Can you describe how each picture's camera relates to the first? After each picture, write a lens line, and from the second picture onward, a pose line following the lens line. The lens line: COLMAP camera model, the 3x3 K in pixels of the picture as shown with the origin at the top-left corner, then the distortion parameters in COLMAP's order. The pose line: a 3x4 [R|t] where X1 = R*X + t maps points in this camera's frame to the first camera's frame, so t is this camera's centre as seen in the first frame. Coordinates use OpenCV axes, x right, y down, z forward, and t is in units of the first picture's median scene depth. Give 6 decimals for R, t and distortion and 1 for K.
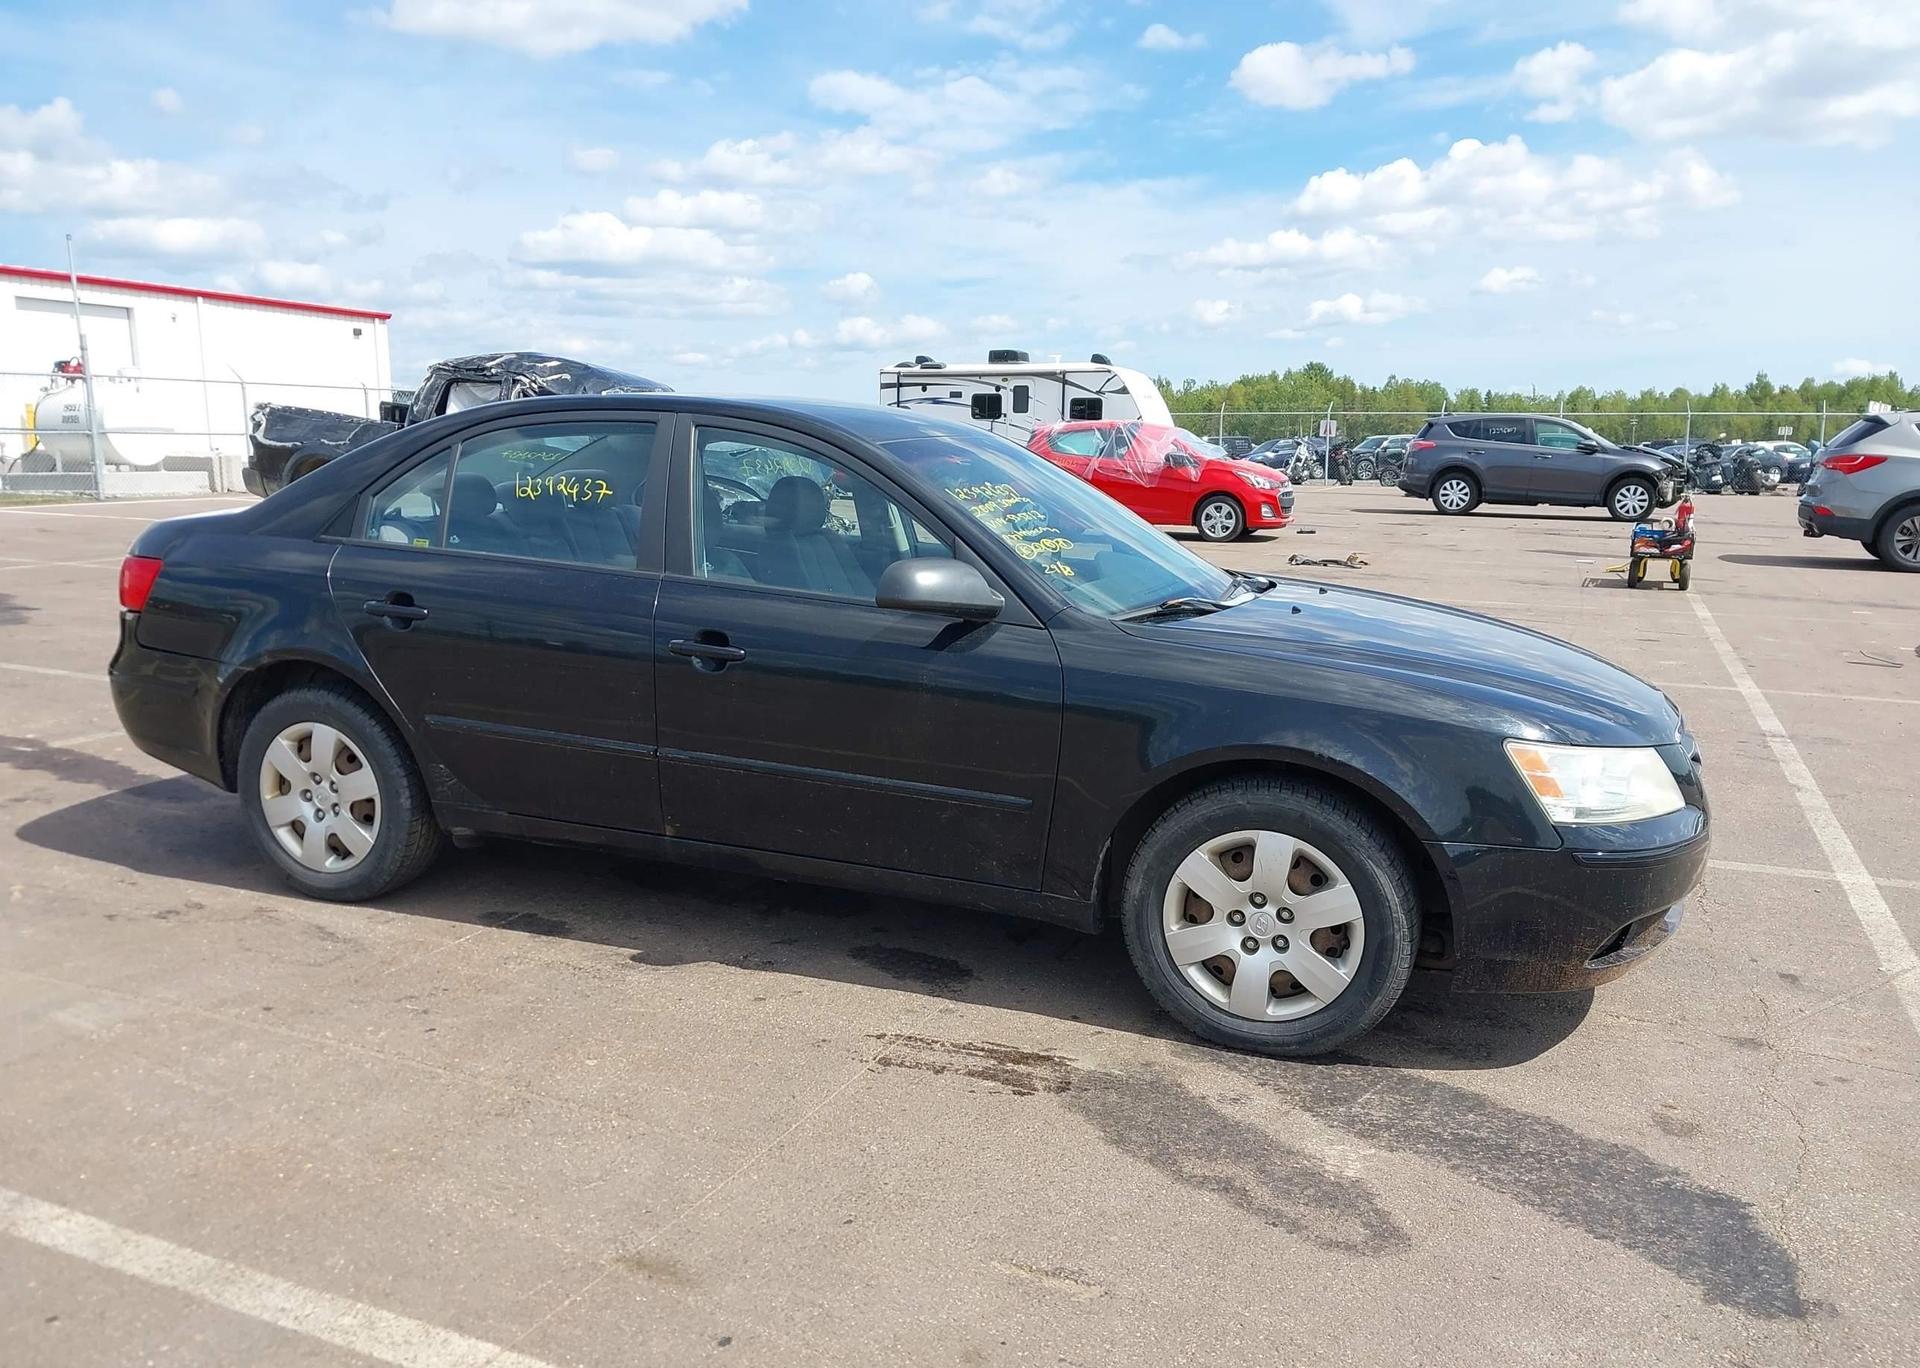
lens RADIAL K [[1560.5, 0, 925.2], [0, 1560.5, 672.6], [0, 0, 1]] dist [0.001589, -0.004371]
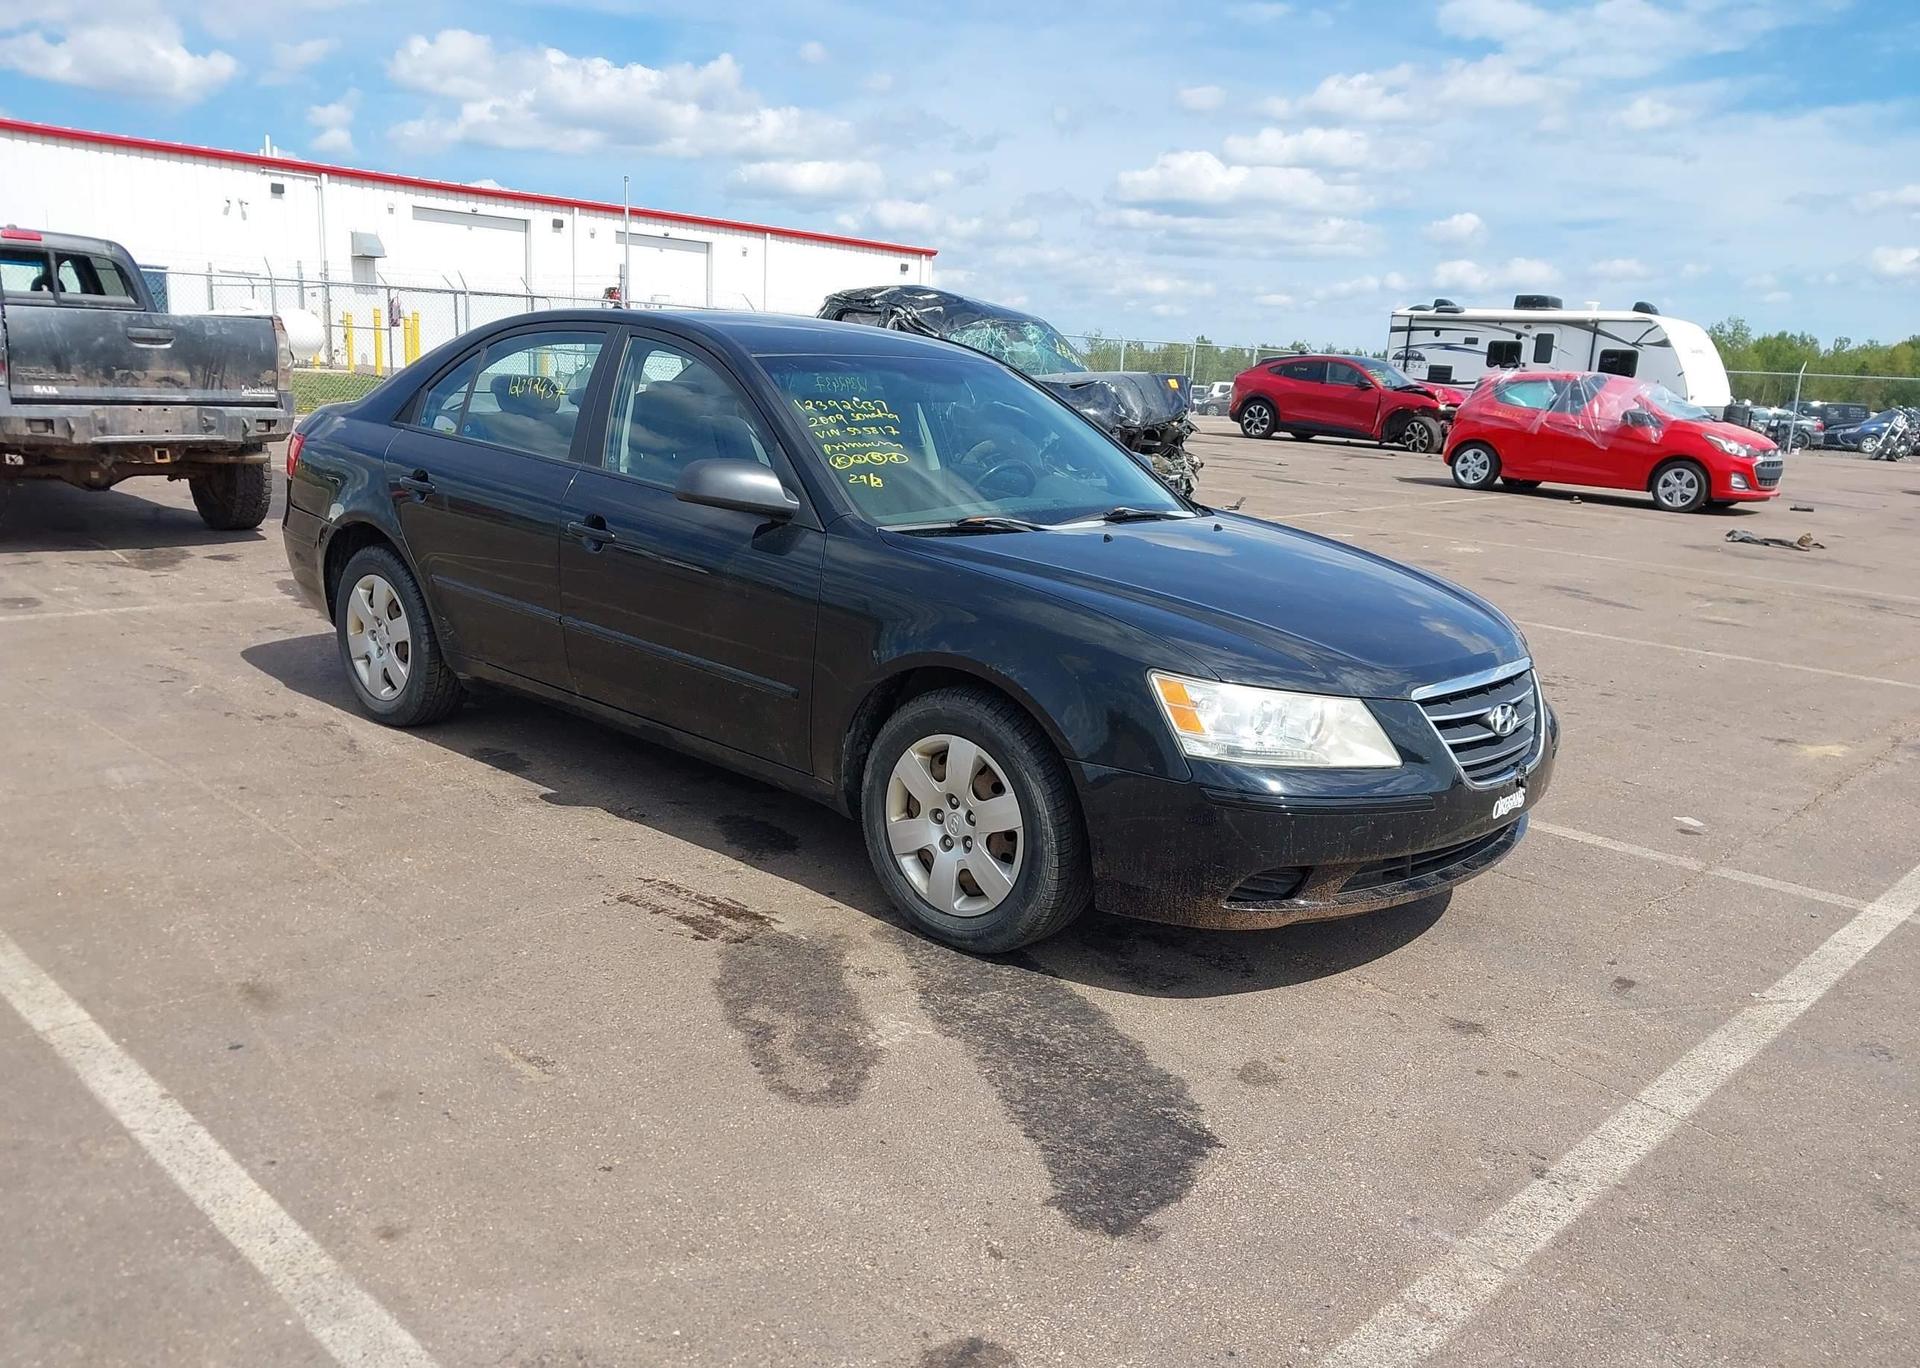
lens RADIAL K [[1560.5, 0, 942.7], [0, 1560.5, 685.8], [0, 0, 1]] dist [0.001589, -0.004371]
pose [[0.932977, 0.105701, -0.344066, 0.144506], [-0.090820, 0.994110, 0.059133, 0.001689], [0.348290, -0.023922, 0.937082, 0.002983]]
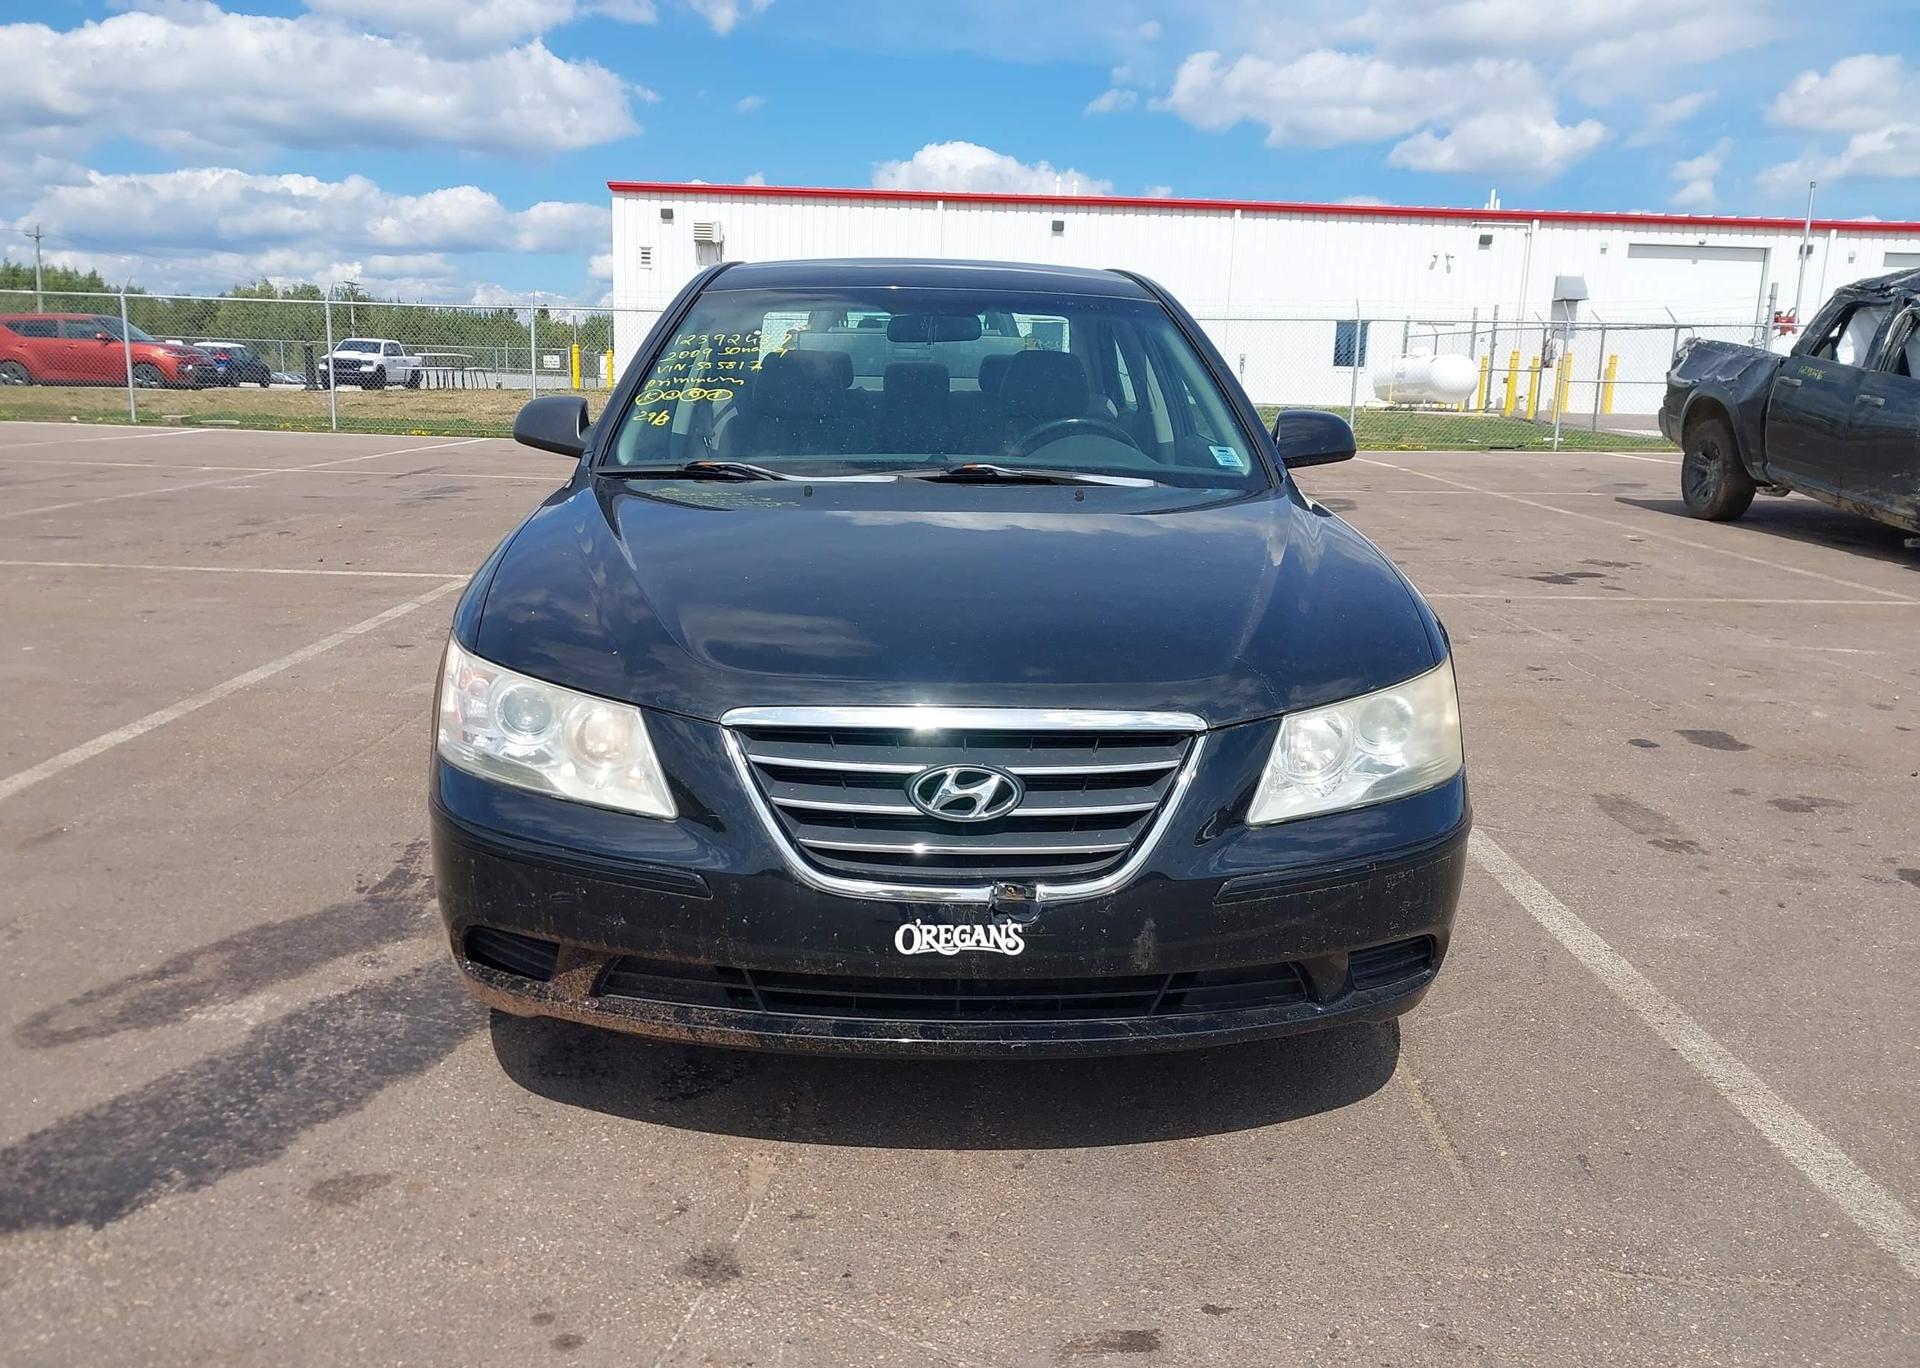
lens RADIAL K [[1560.5, 0, 946.6], [0, 1560.5, 671.7], [0, 0, 1]] dist [0.001589, -0.004371]
pose [[0.369353, 0.164875, -0.914546, 0.283105], [-0.151294, 0.981674, 0.115874, -0.015020], [0.916890, 0.095567, 0.387529, 0.227125]]
